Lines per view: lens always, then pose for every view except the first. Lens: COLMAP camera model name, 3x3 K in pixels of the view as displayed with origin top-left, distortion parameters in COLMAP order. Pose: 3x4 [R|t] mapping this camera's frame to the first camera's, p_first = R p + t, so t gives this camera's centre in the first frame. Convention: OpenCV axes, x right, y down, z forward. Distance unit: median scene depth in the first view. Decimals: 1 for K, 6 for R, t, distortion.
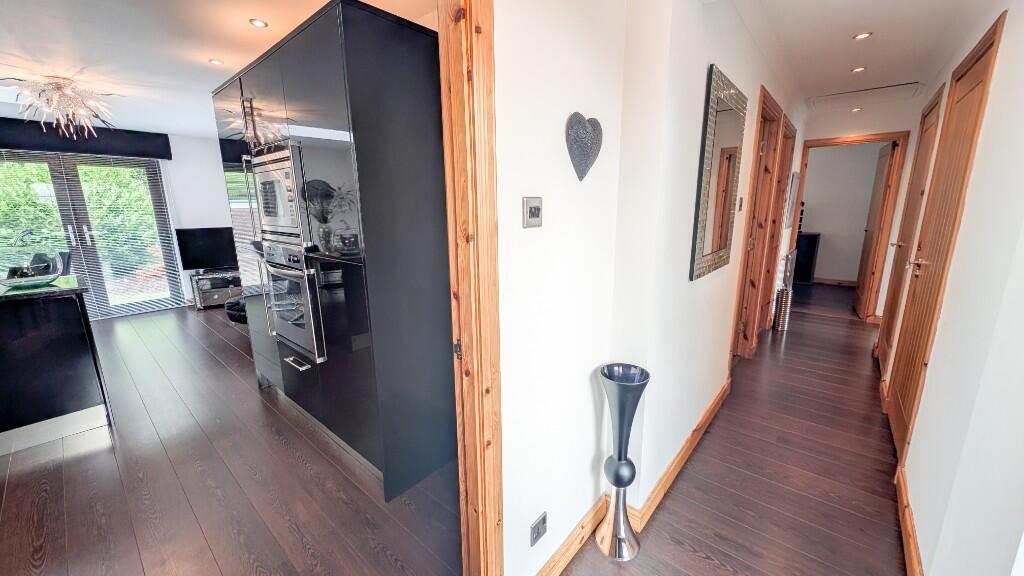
lens RADIAL K [[386.9, 0, 512.0], [0, 386.9, 288.0], [0, 0, 1]] dist [-0.002156, -0.000173]
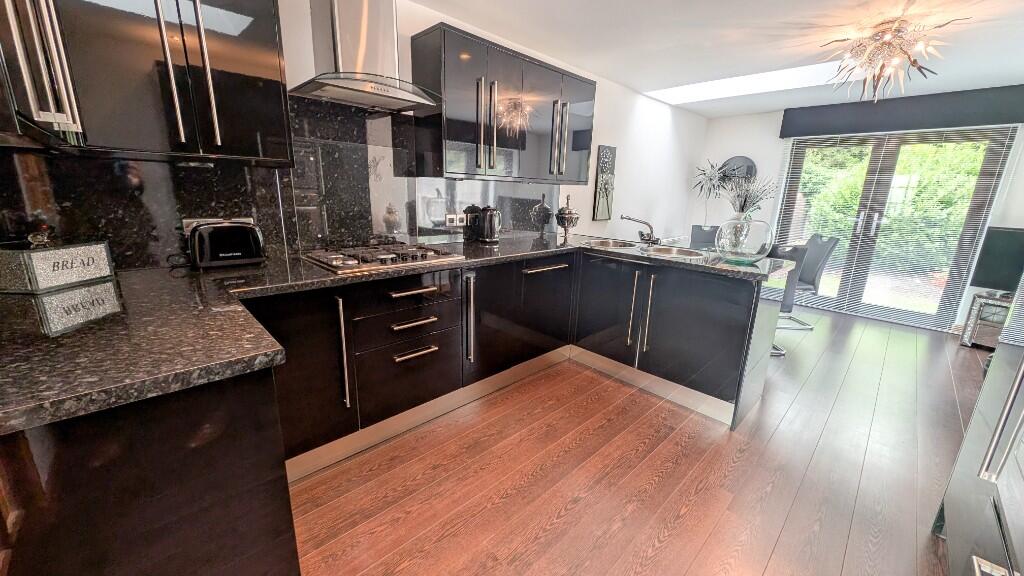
lens RADIAL K [[385.0, 0, 514.5], [0, 385.0, 285.7], [0, 0, 1]] dist [0.024642, -0.008294]
pose [[-0.078819, 0.248212, -0.965494, -0.105785], [-0.241470, 0.934912, 0.260062, -0.031950], [0.967202, 0.253636, -0.013753, 0.221604]]
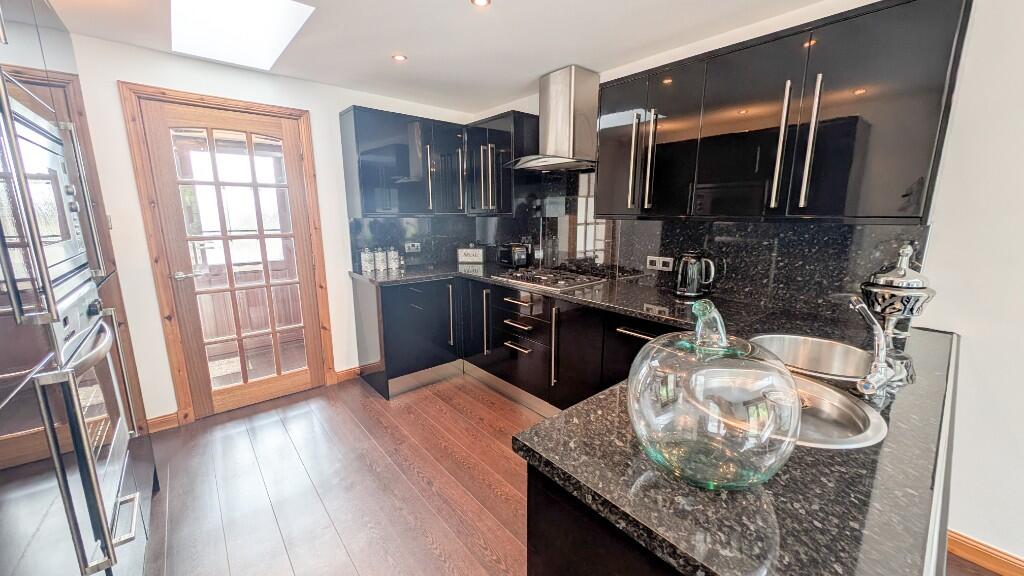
lens RADIAL K [[385.0, 0, 514.5], [0, 385.0, 285.7], [0, 0, 1]] dist [0.024642, -0.008294]
pose [[-0.988931, -0.016478, 0.147457, -0.536075], [0.043101, 0.919055, 0.391765, -0.126027], [-0.141977, 0.393784, -0.908172, 0.578735]]
